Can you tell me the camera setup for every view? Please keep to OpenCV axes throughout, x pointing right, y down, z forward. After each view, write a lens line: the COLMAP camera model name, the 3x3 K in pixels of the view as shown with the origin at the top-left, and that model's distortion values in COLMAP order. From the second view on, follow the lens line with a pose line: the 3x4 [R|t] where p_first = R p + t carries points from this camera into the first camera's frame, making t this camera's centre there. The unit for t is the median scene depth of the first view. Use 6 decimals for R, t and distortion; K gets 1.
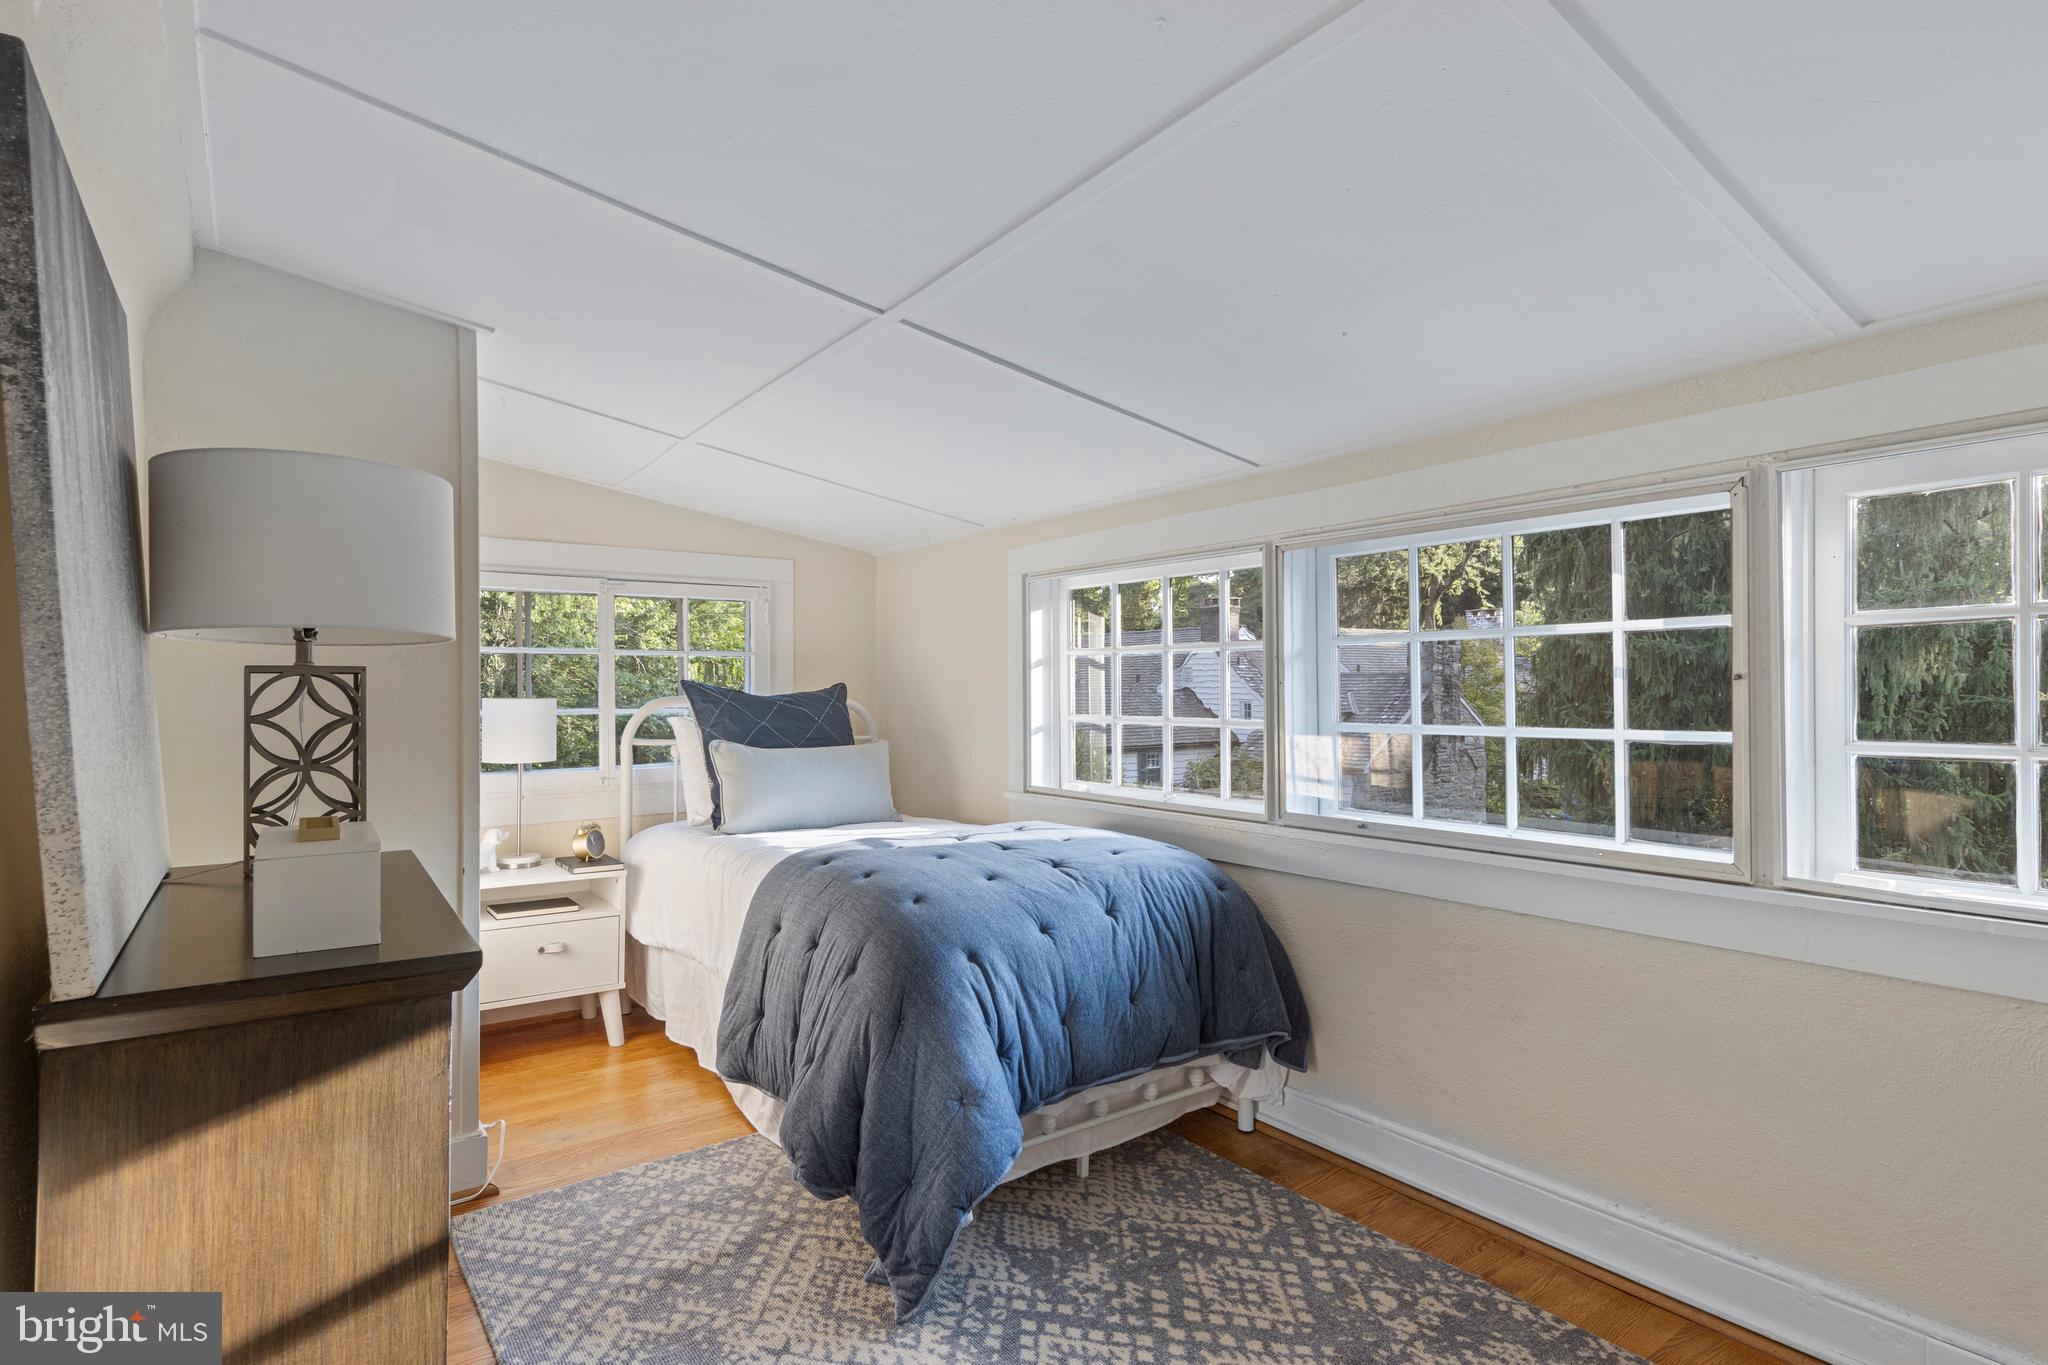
lens RADIAL K [[1058.3, 0, 1023.3], [0, 1058.3, 681.9], [0, 0, 1]] dist [0.010471, -0.001104]
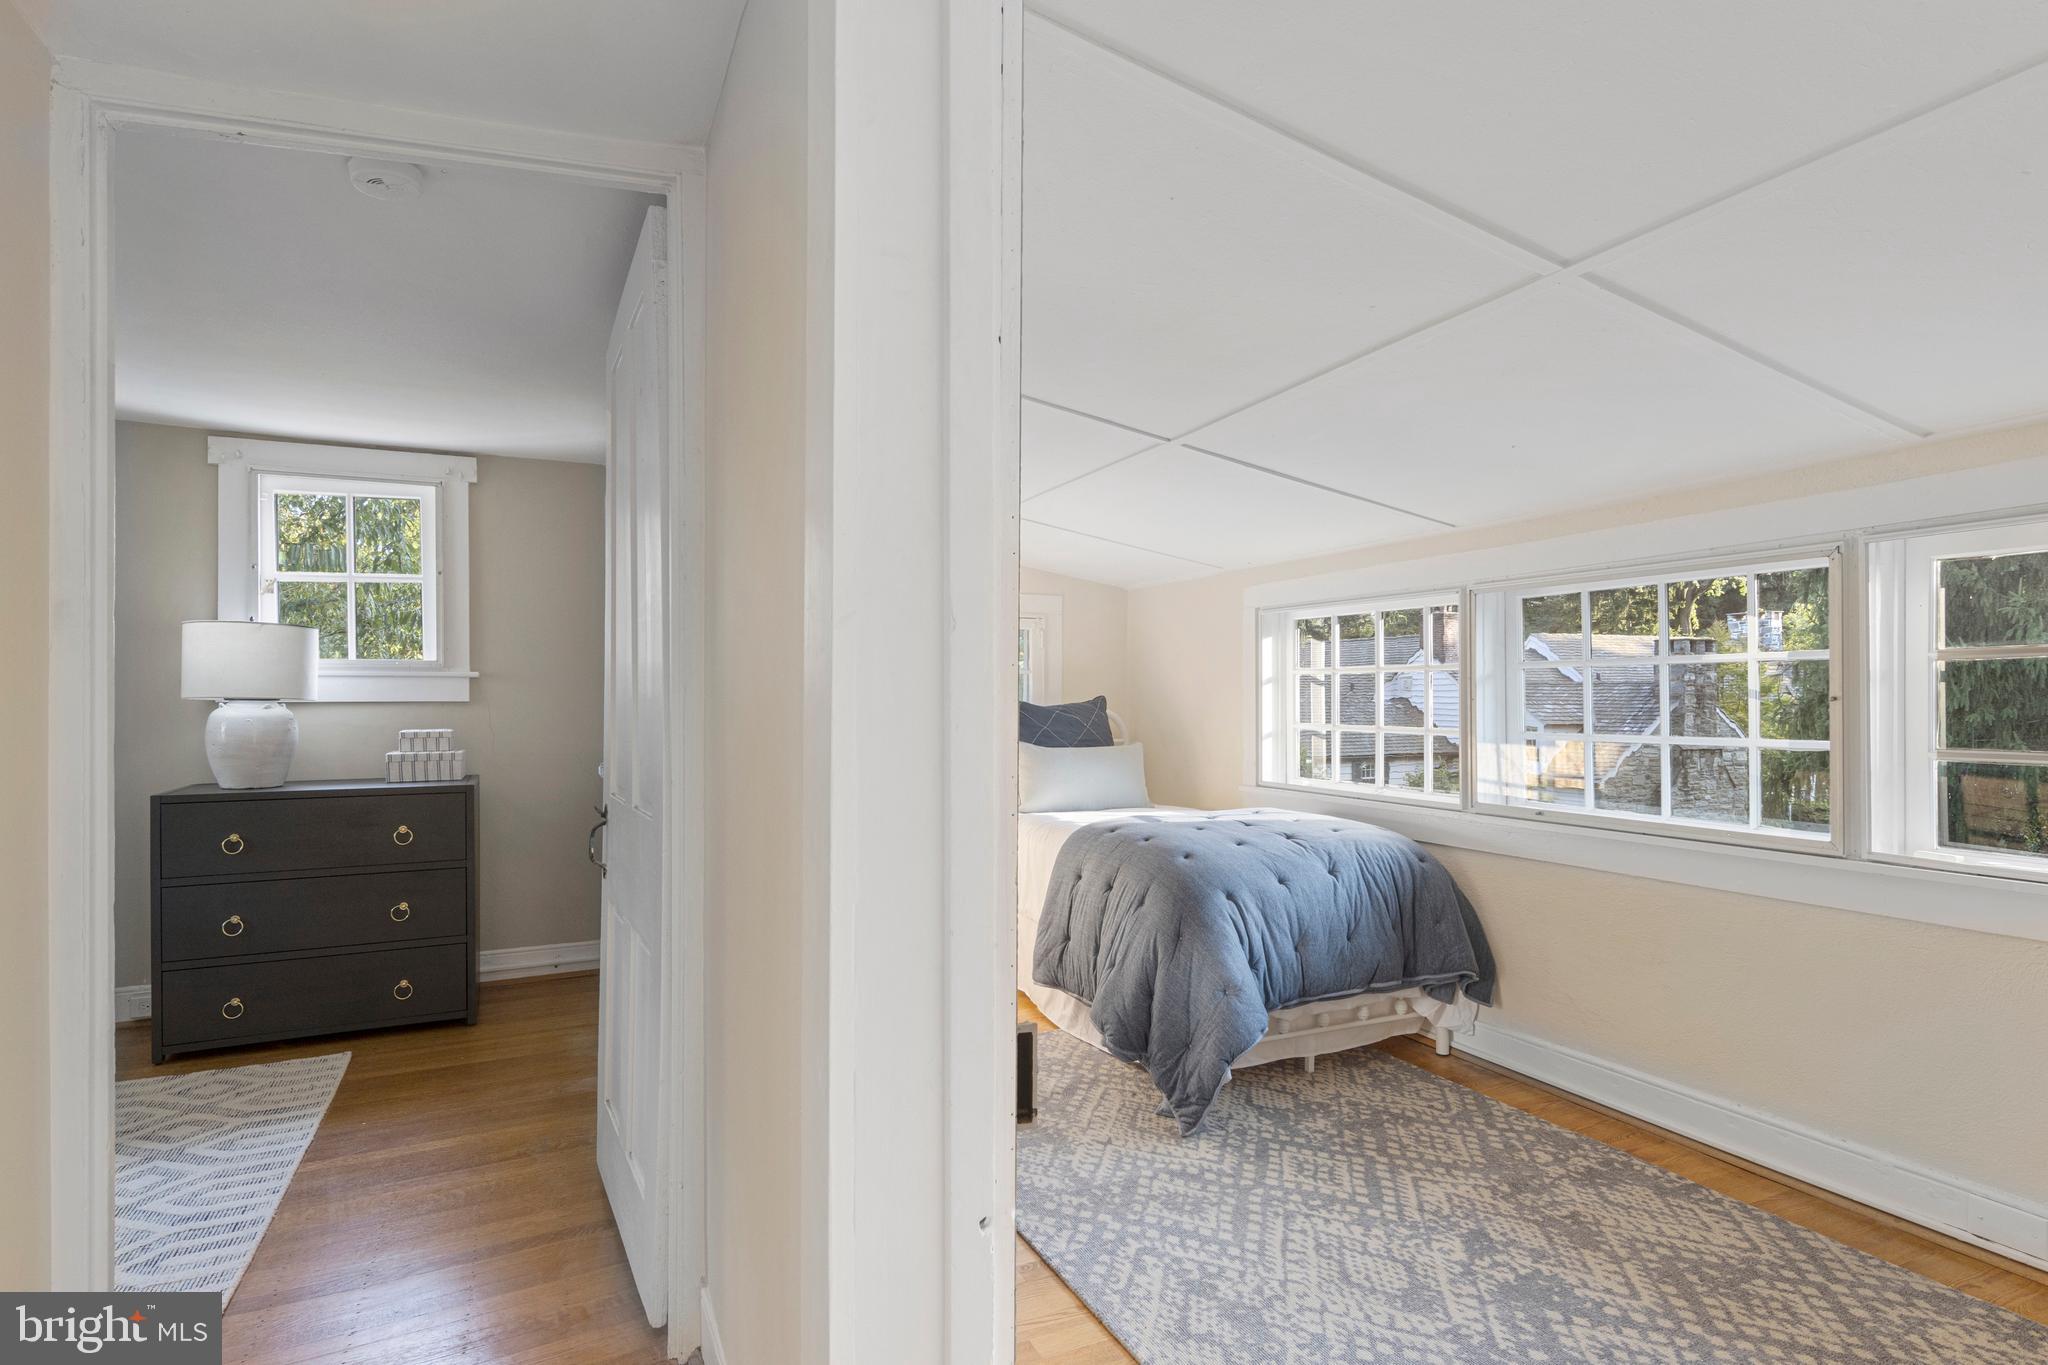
lens RADIAL K [[1058.3, 0, 1018.3], [0, 1058.3, 694.7], [0, 0, 1]] dist [0.010471, -0.001104]
pose [[0.980413, 0.003753, -0.196919, -0.044877], [-0.002744, 0.999982, 0.005400, -0.011565], [0.196936, -0.004754, 0.980405, -0.396674]]
